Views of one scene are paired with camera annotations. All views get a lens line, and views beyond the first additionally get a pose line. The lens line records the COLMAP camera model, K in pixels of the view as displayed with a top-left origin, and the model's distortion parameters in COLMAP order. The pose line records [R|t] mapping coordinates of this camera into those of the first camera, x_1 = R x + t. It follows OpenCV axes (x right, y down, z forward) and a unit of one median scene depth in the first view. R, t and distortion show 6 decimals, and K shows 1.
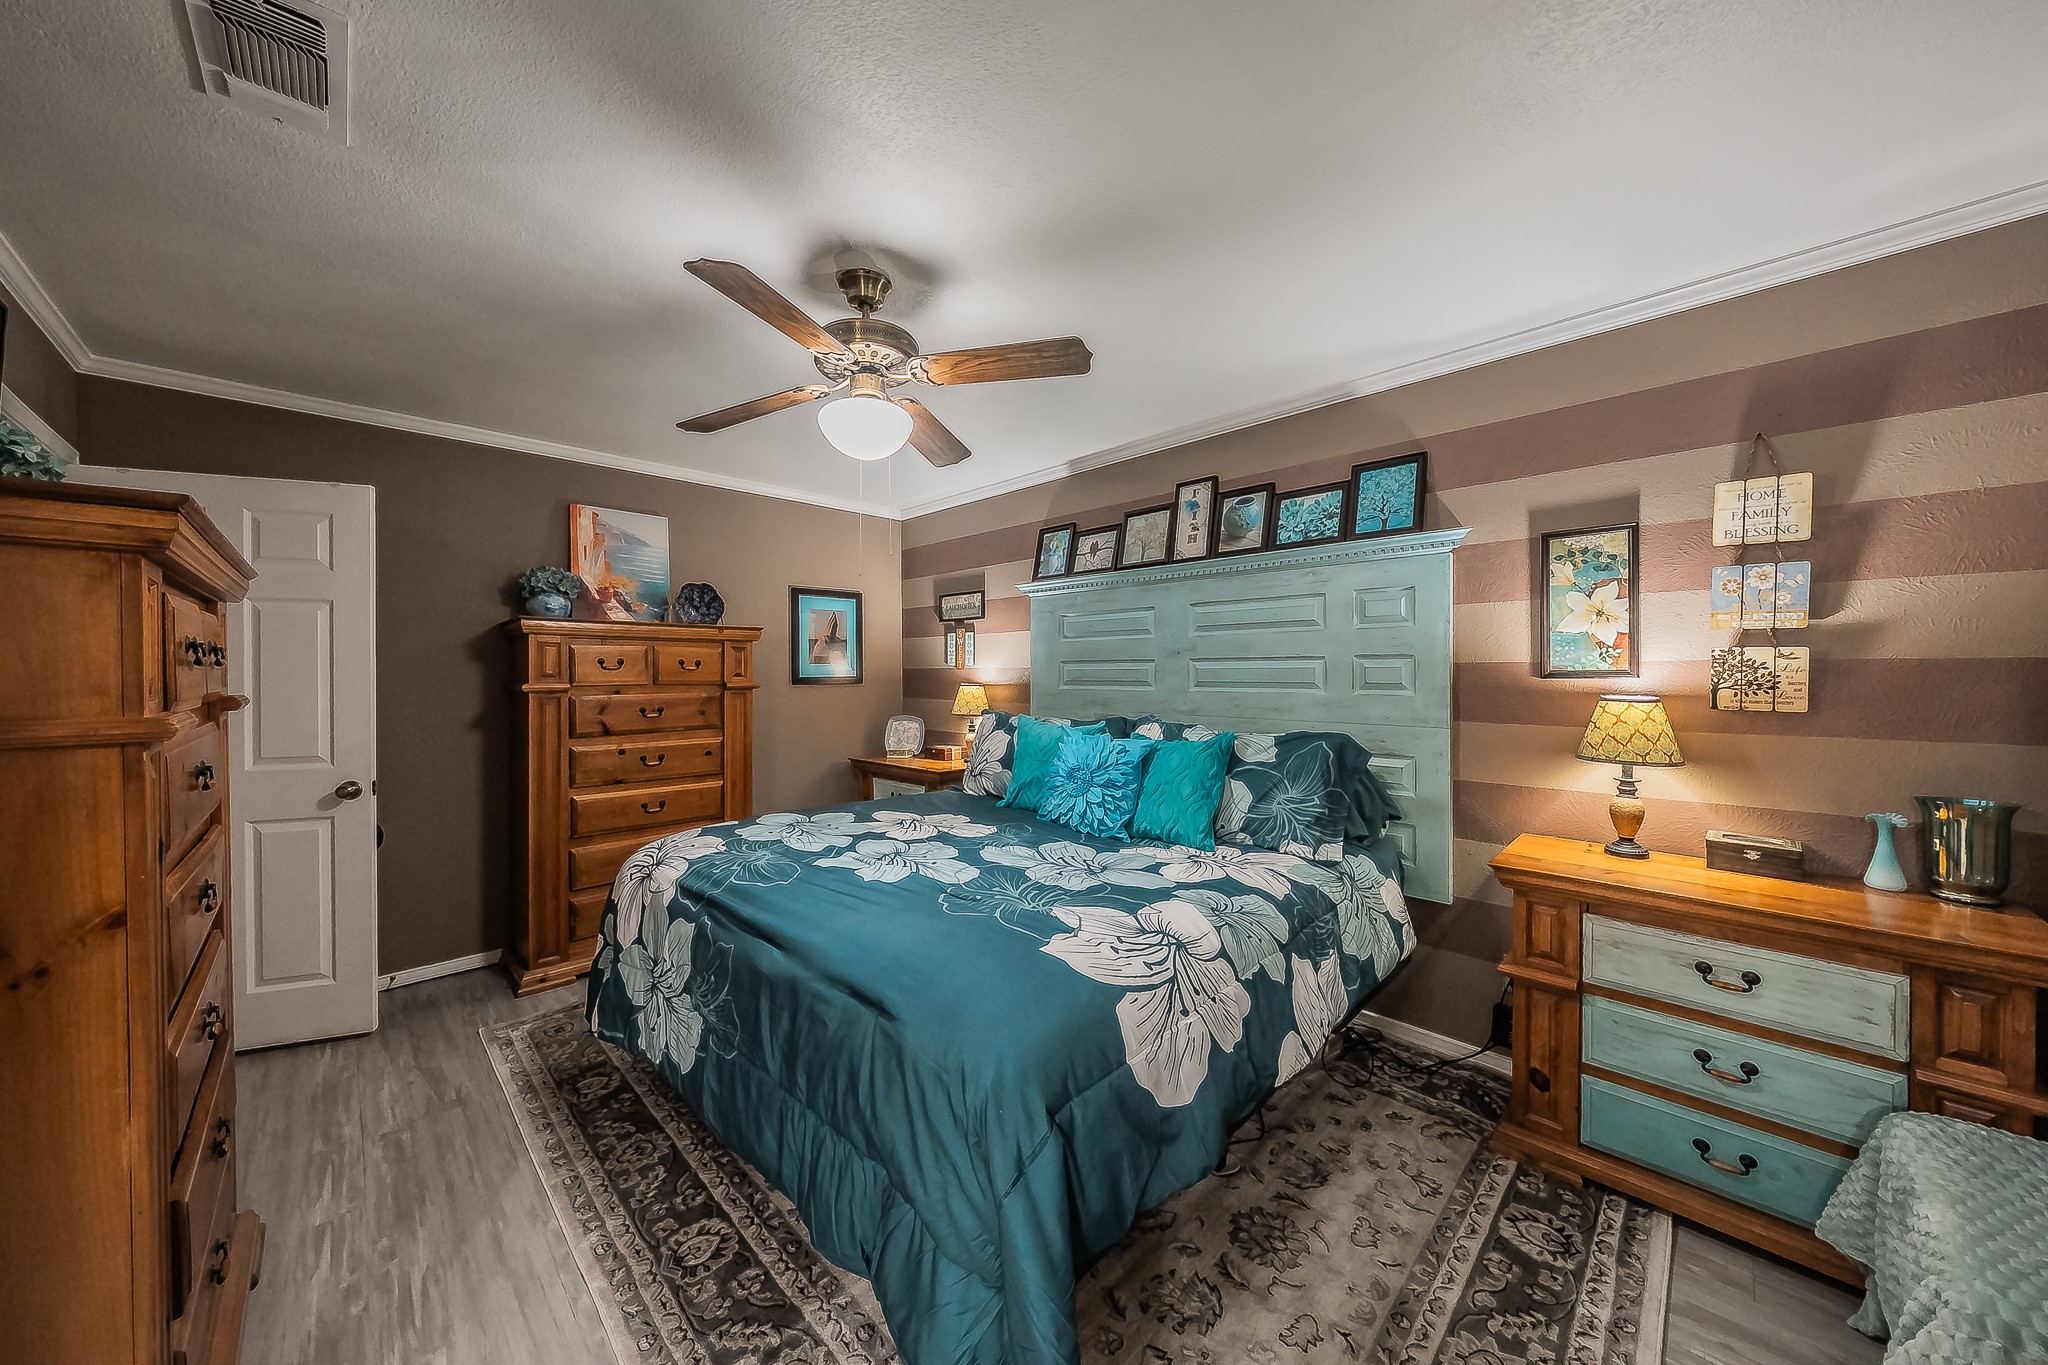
lens RADIAL K [[700.1, 0, 1019.2], [0, 700.1, 678.4], [0, 0, 1]] dist [0.001357, 0.000089]
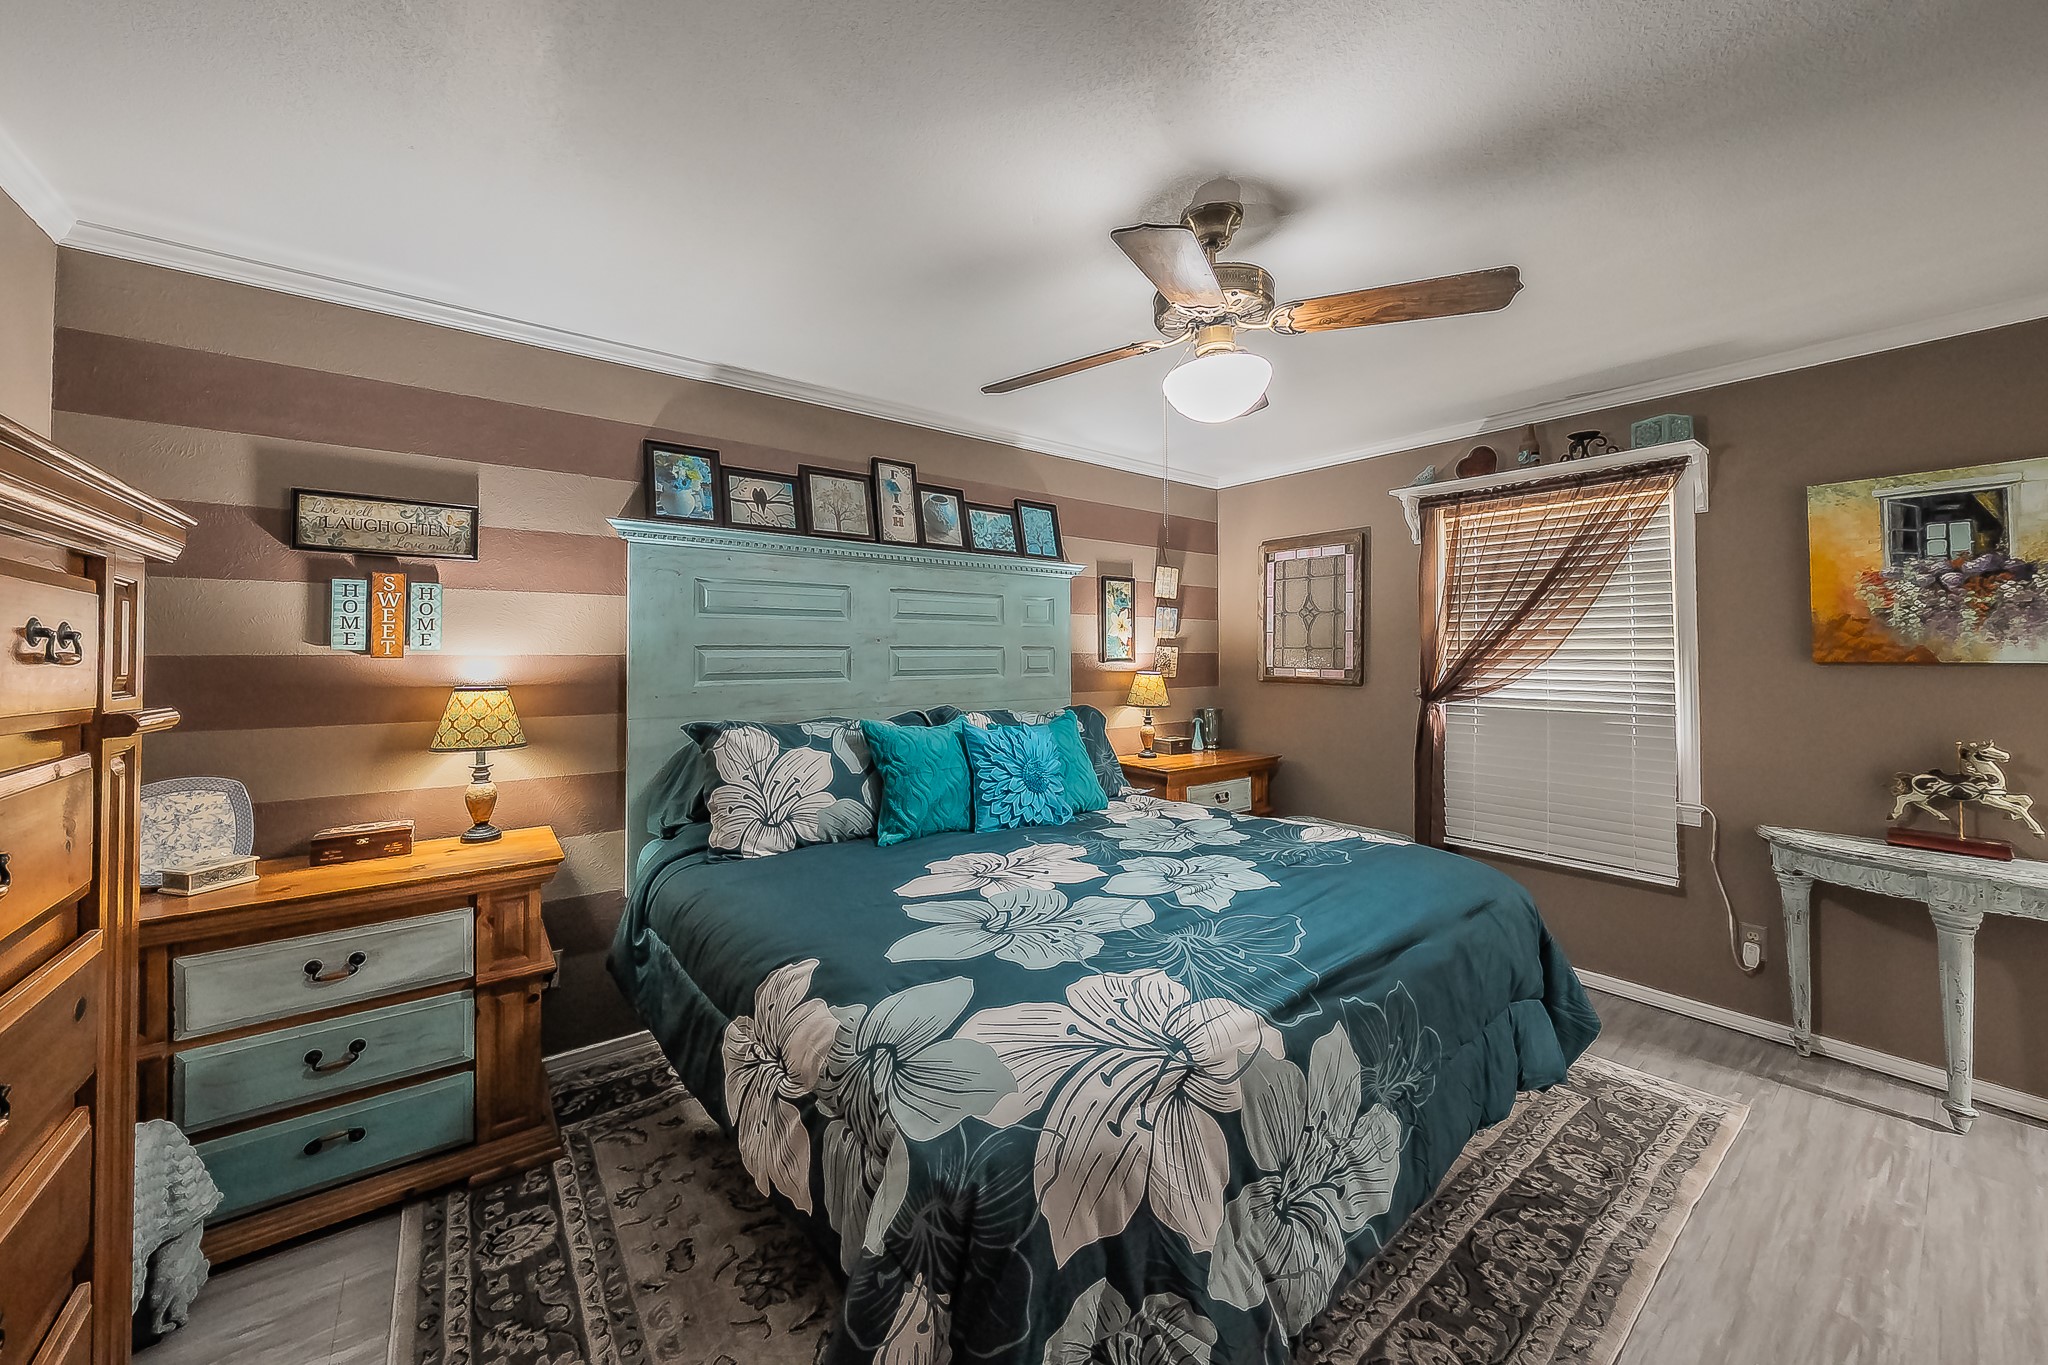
lens RADIAL K [[713.4, 0, 1028.2], [0, 713.4, 654.6], [0, 0, 1]] dist [-0.002761, -0.000397]
pose [[0.132023, 0.004772, 0.991235, -0.712980], [0.013844, 0.999882, -0.006658, -0.008814], [-0.991150, 0.014601, 0.131941, 0.713035]]
